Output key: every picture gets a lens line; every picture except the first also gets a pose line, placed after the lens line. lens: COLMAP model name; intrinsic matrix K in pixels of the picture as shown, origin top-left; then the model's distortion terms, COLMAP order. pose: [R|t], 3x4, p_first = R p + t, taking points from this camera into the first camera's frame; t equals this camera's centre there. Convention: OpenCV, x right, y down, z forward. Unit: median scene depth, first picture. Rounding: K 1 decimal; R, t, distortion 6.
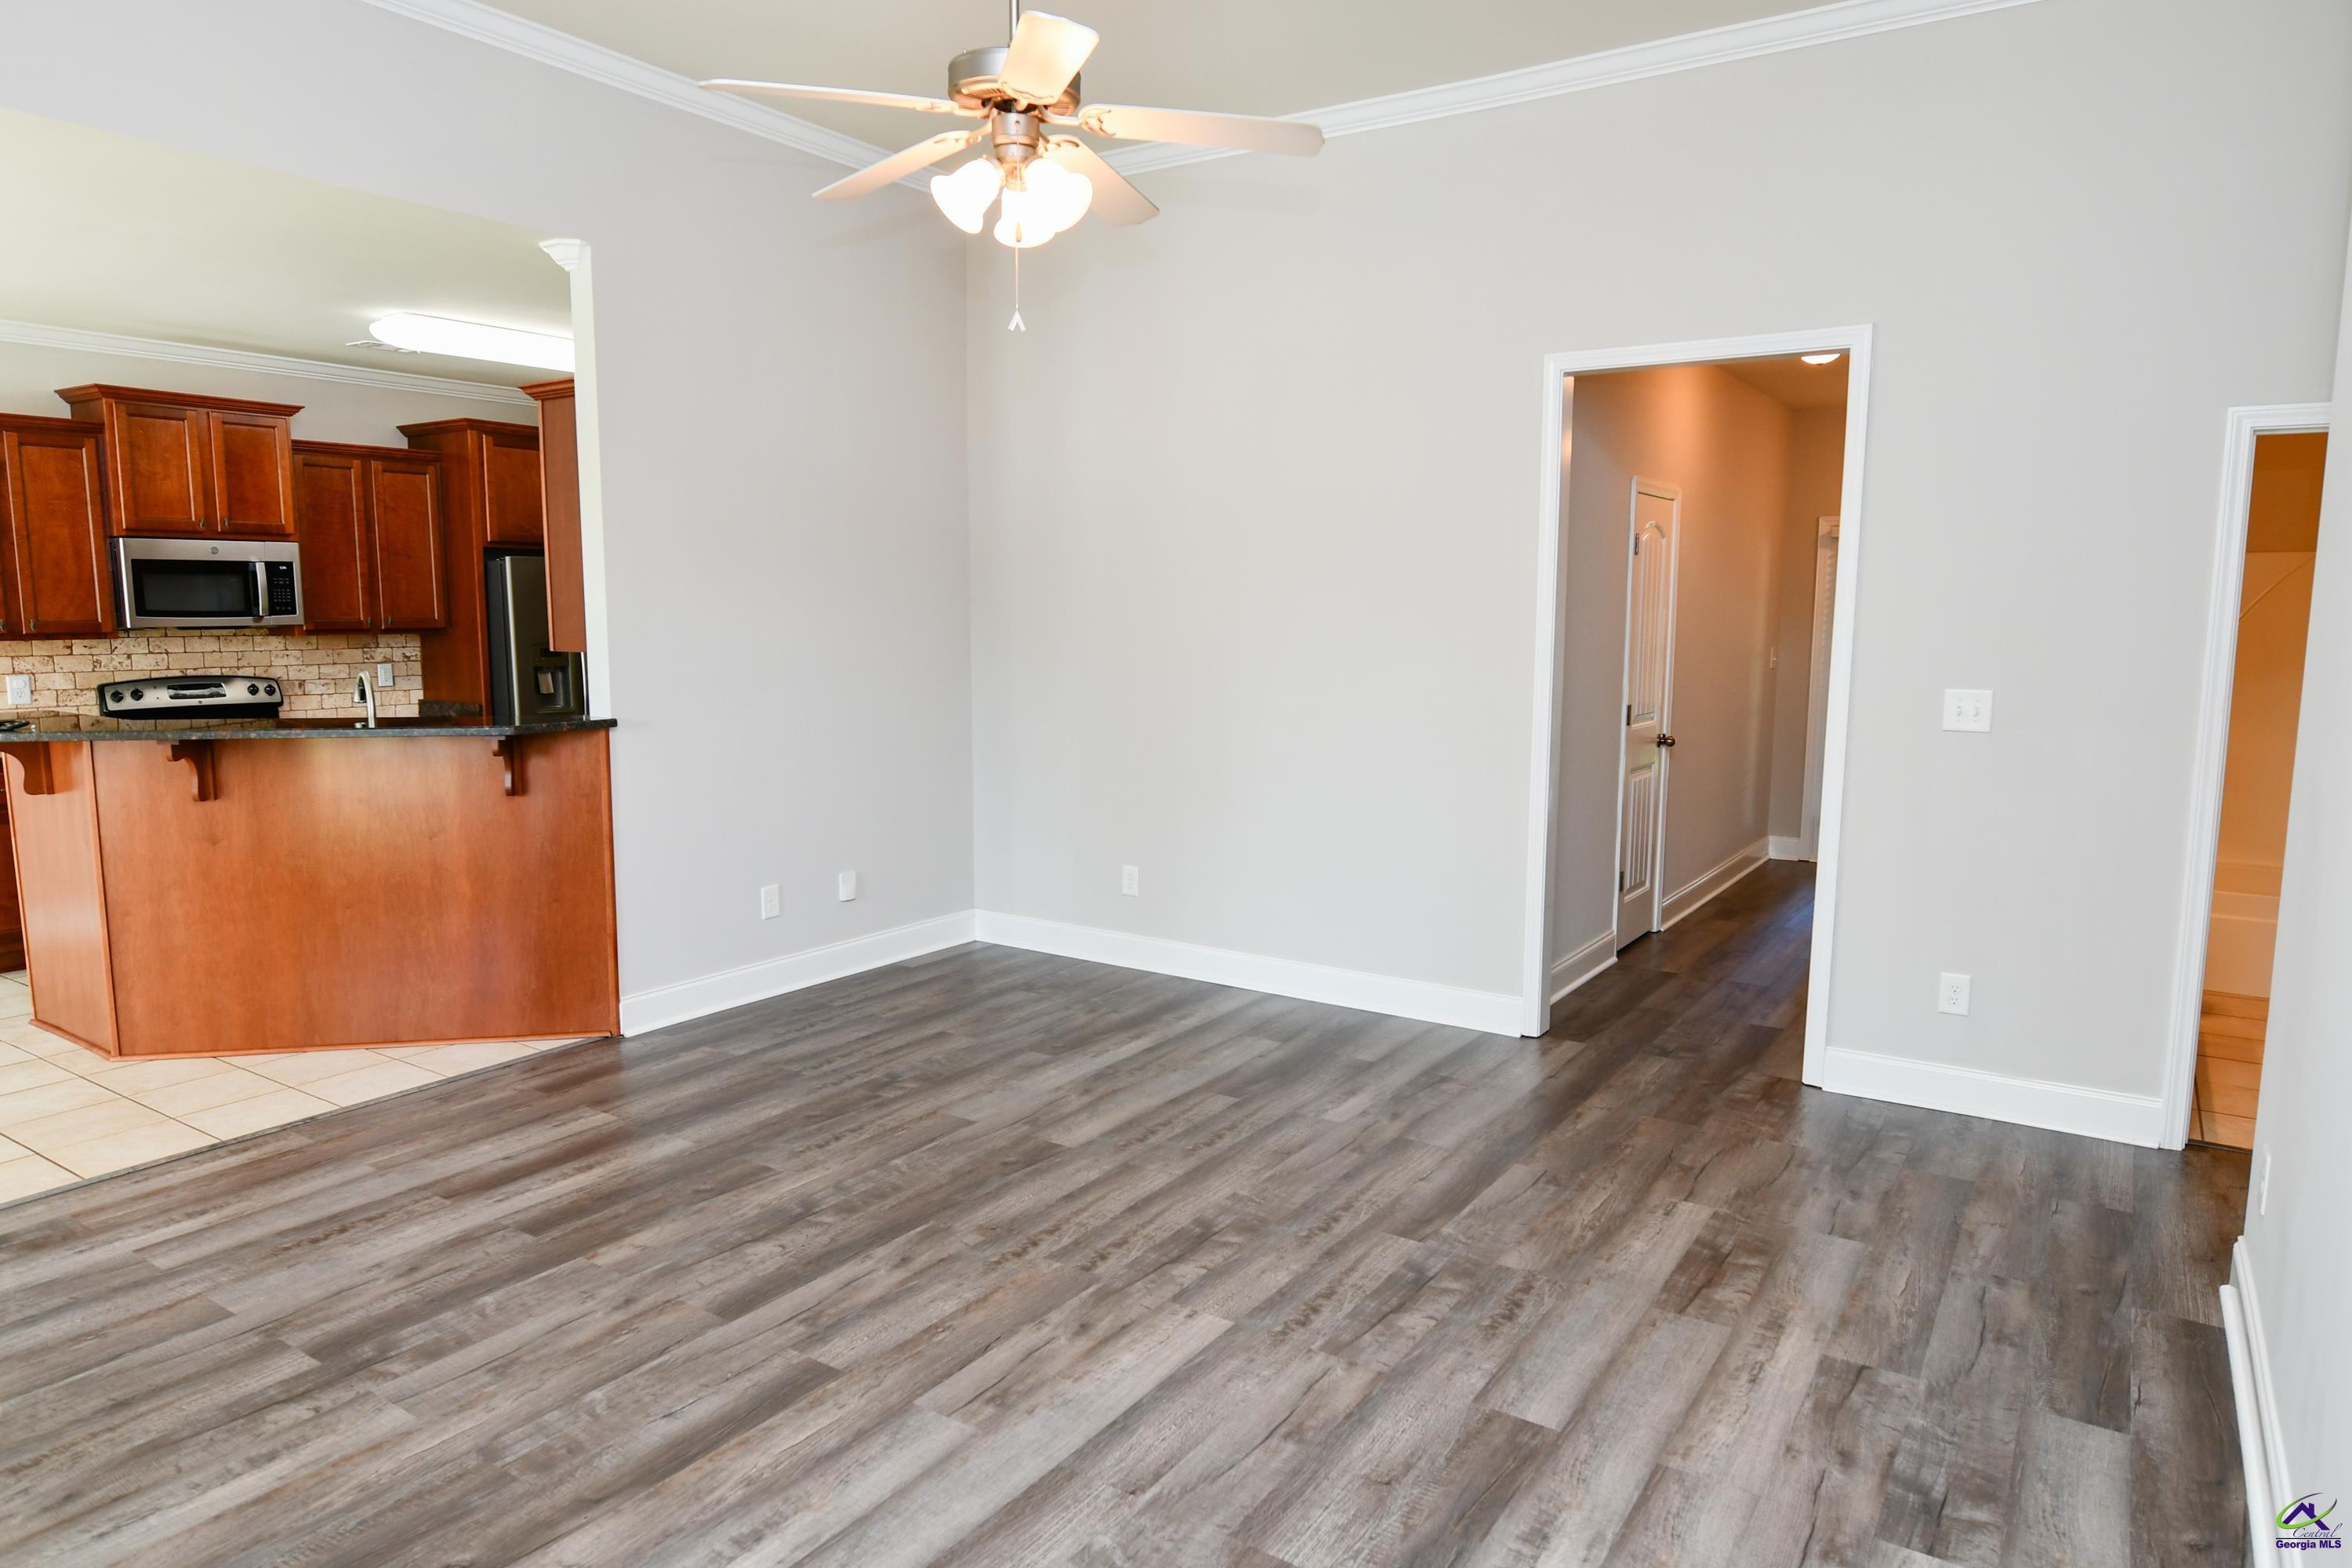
lens RADIAL K [[1435.6, 0, 1184.4], [0, 1435.6, 783.4], [0, 0, 1]] dist [-0.003137, -0.002118]
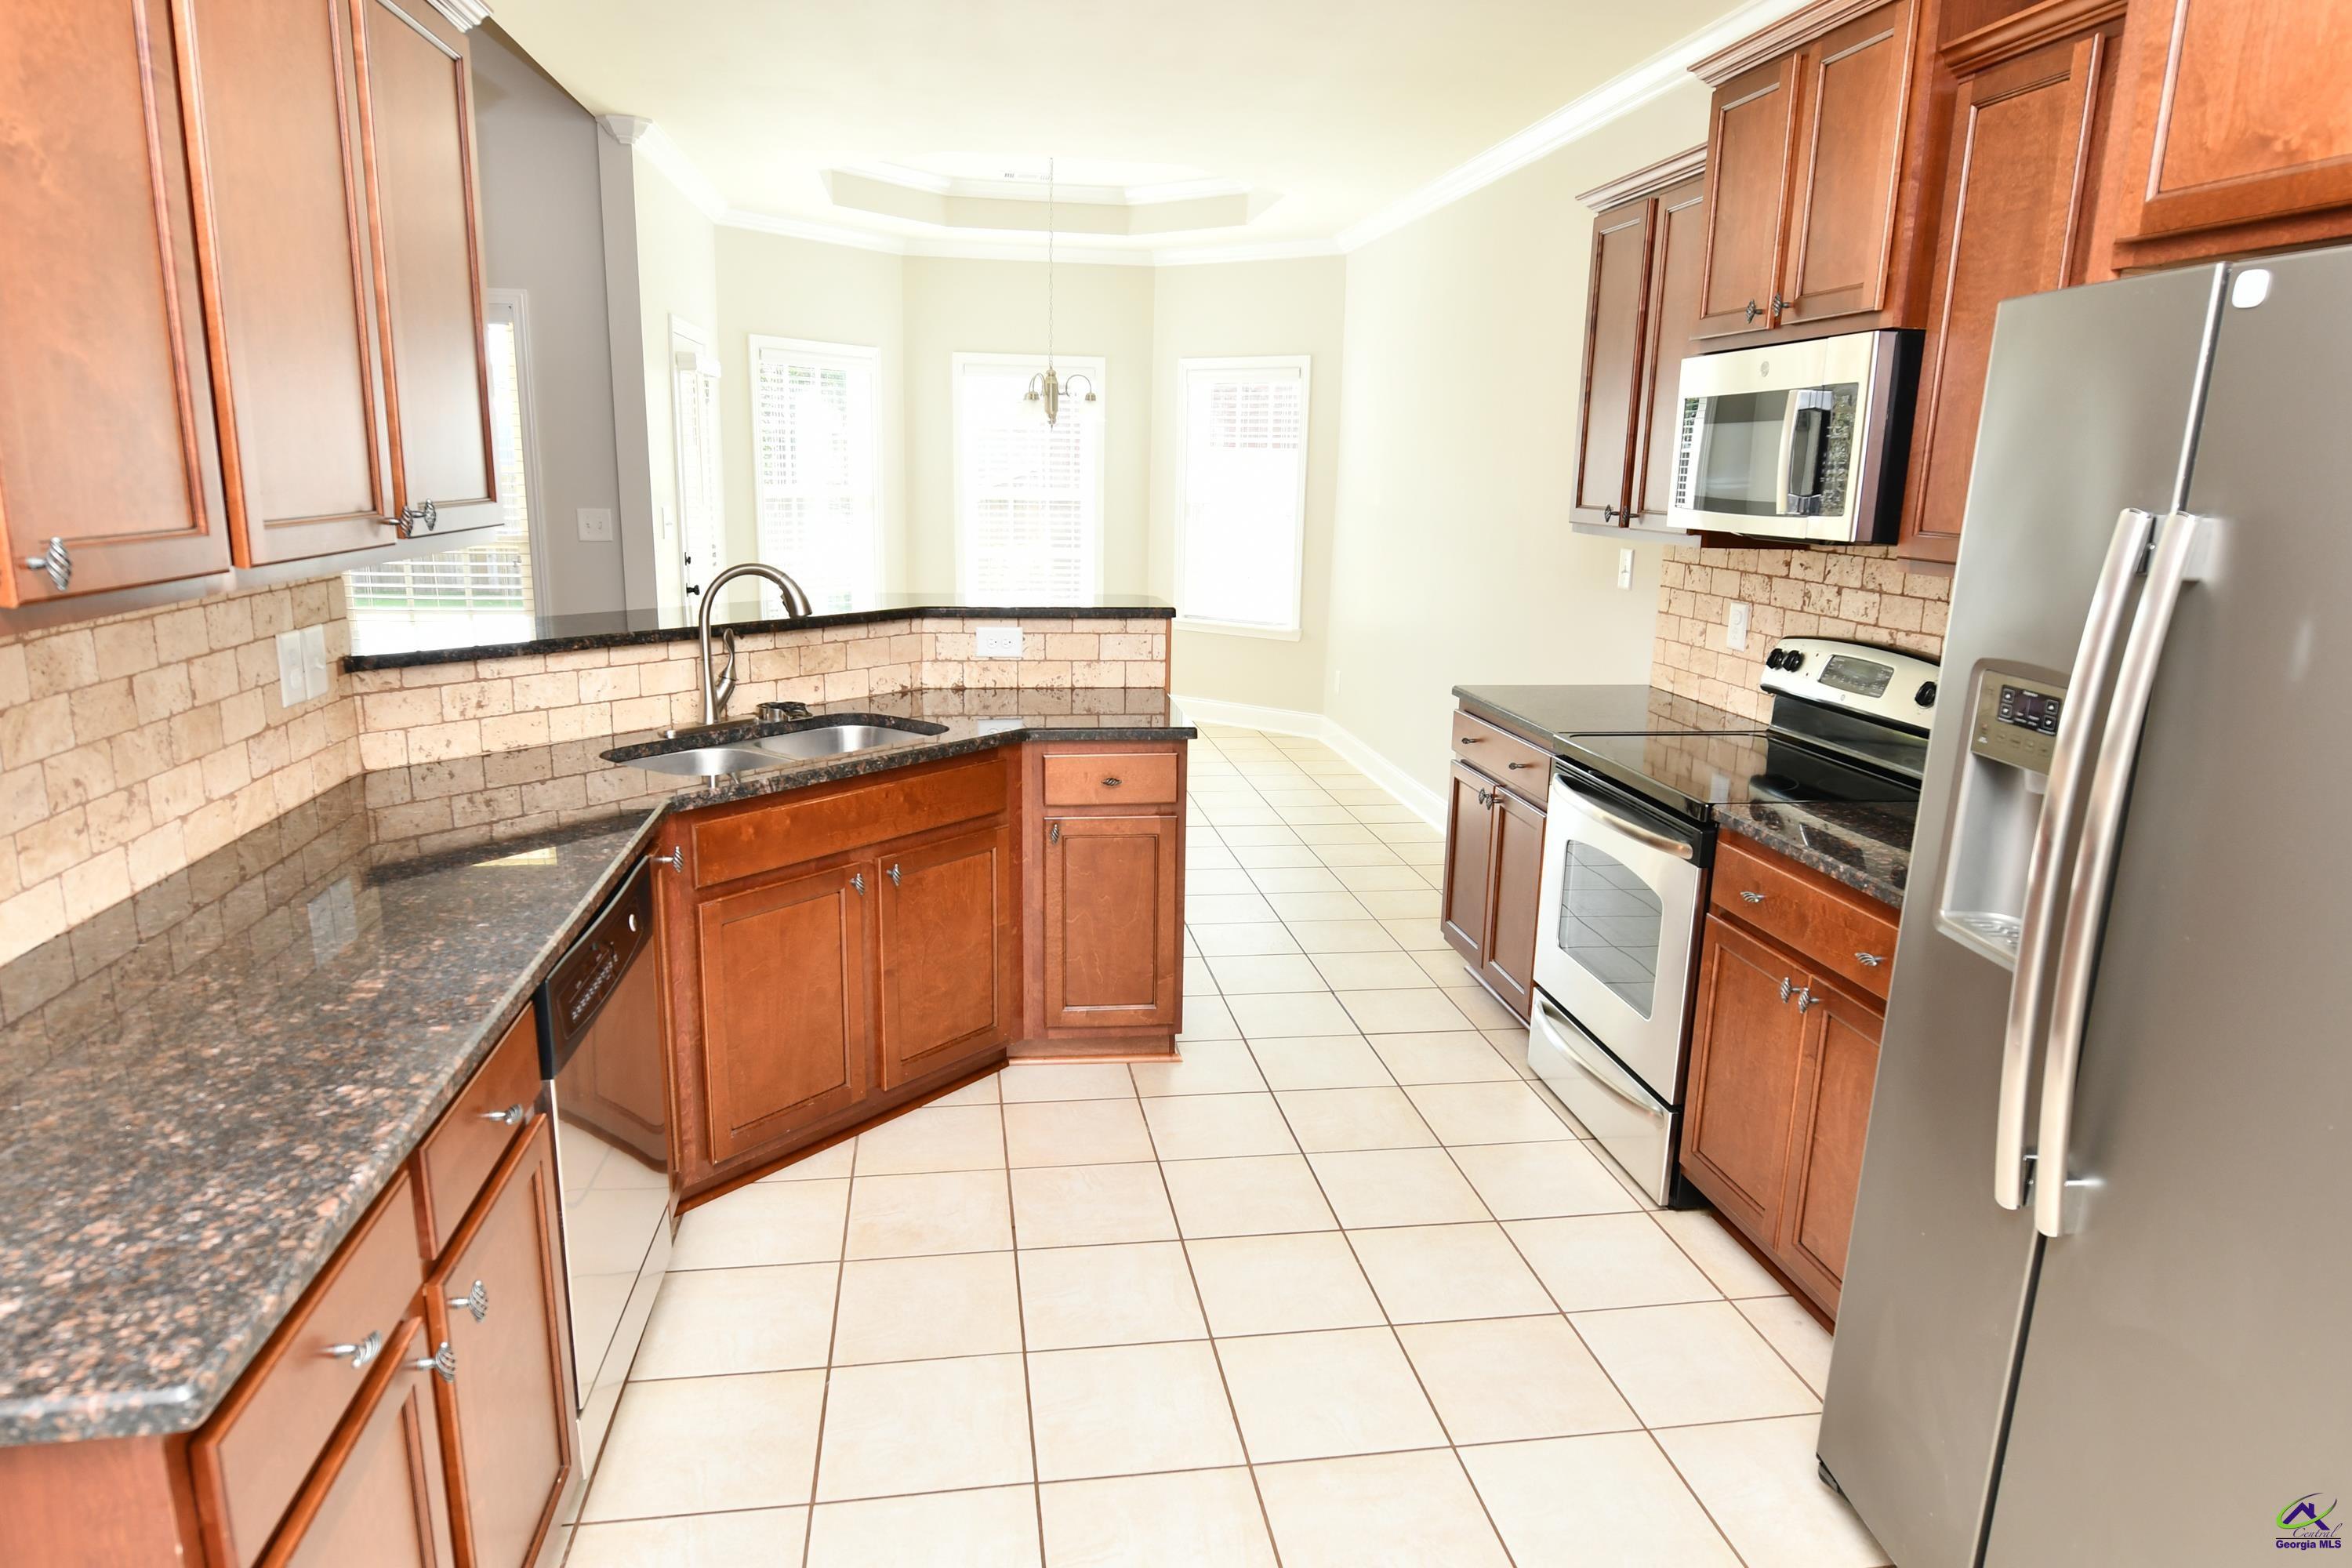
lens RADIAL K [[1435.6, 0, 1184.4], [0, 1435.6, 783.4], [0, 0, 1]] dist [-0.003137, -0.002118]
pose [[-0.735289, 0.127217, -0.665708, -0.404599], [-0.111337, 0.946210, 0.303794, -0.295747], [0.668547, 0.297494, -0.681573, 2.338025]]
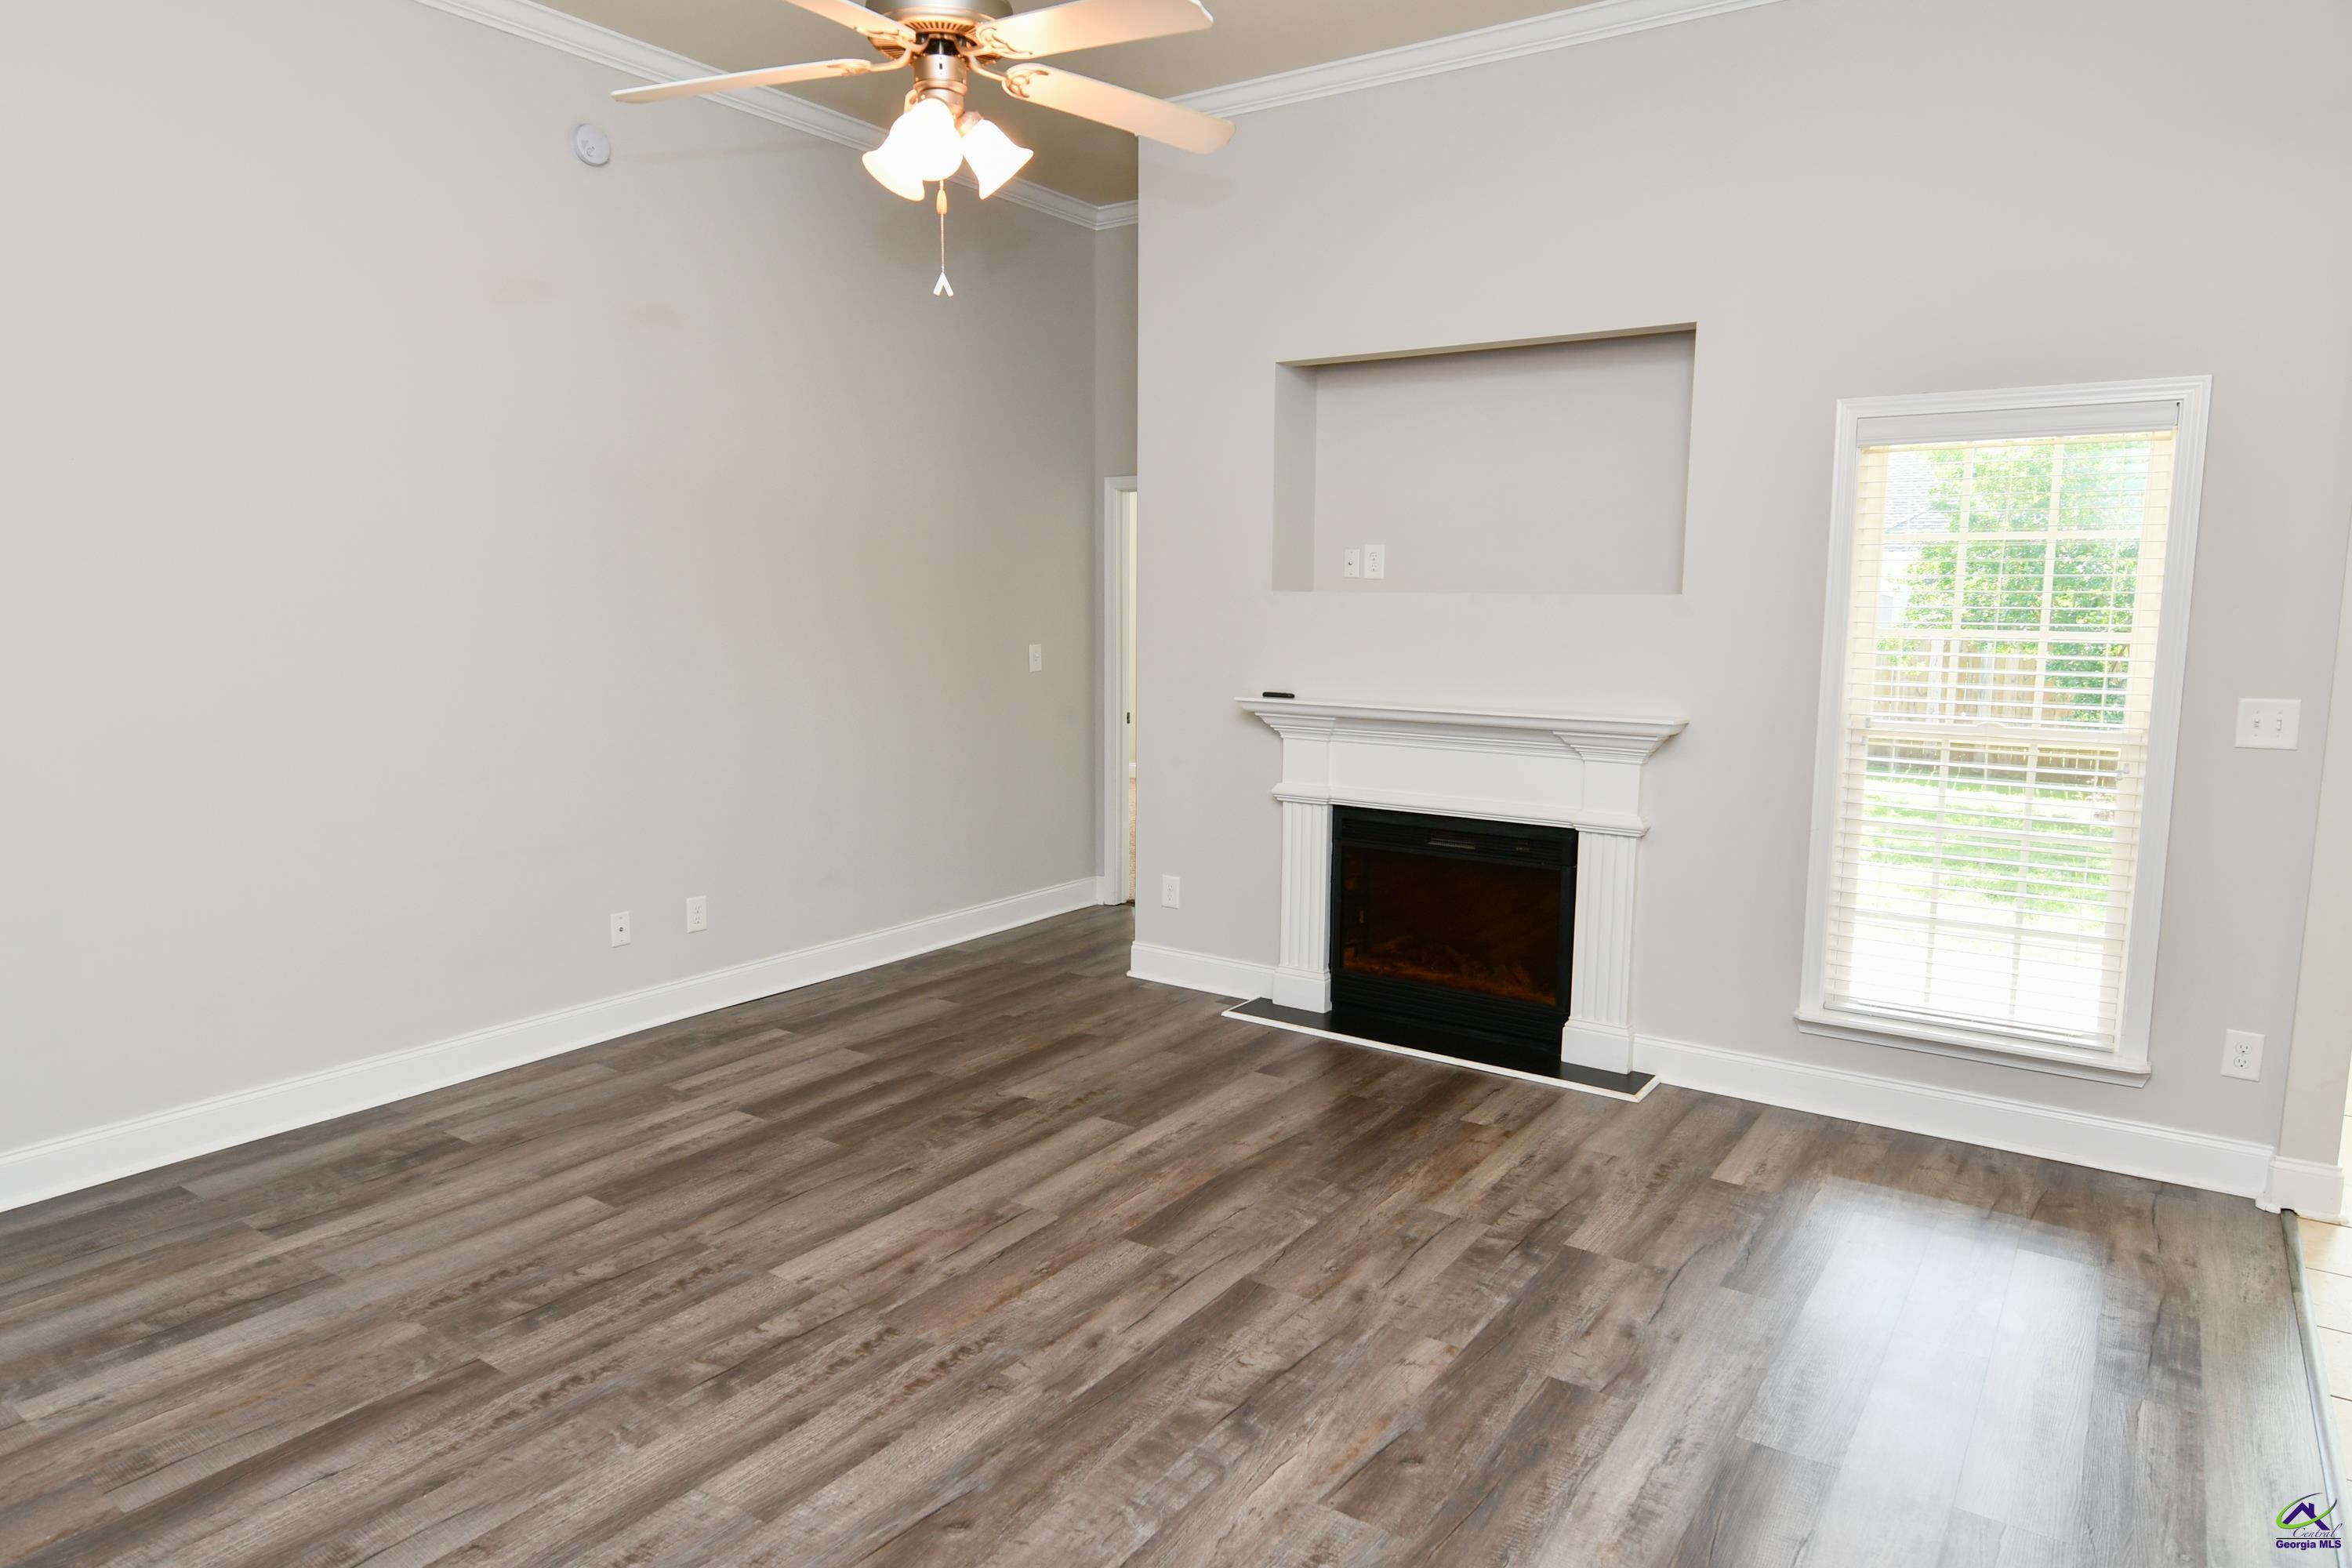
lens RADIAL K [[1435.6, 0, 1184.4], [0, 1435.6, 783.4], [0, 0, 1]] dist [-0.003137, -0.002118]
pose [[-0.999728, -0.014996, 0.017885, -0.257684], [-0.009945, 0.966932, 0.254840, -0.220931], [-0.021115, 0.254593, -0.966818, 1.735699]]
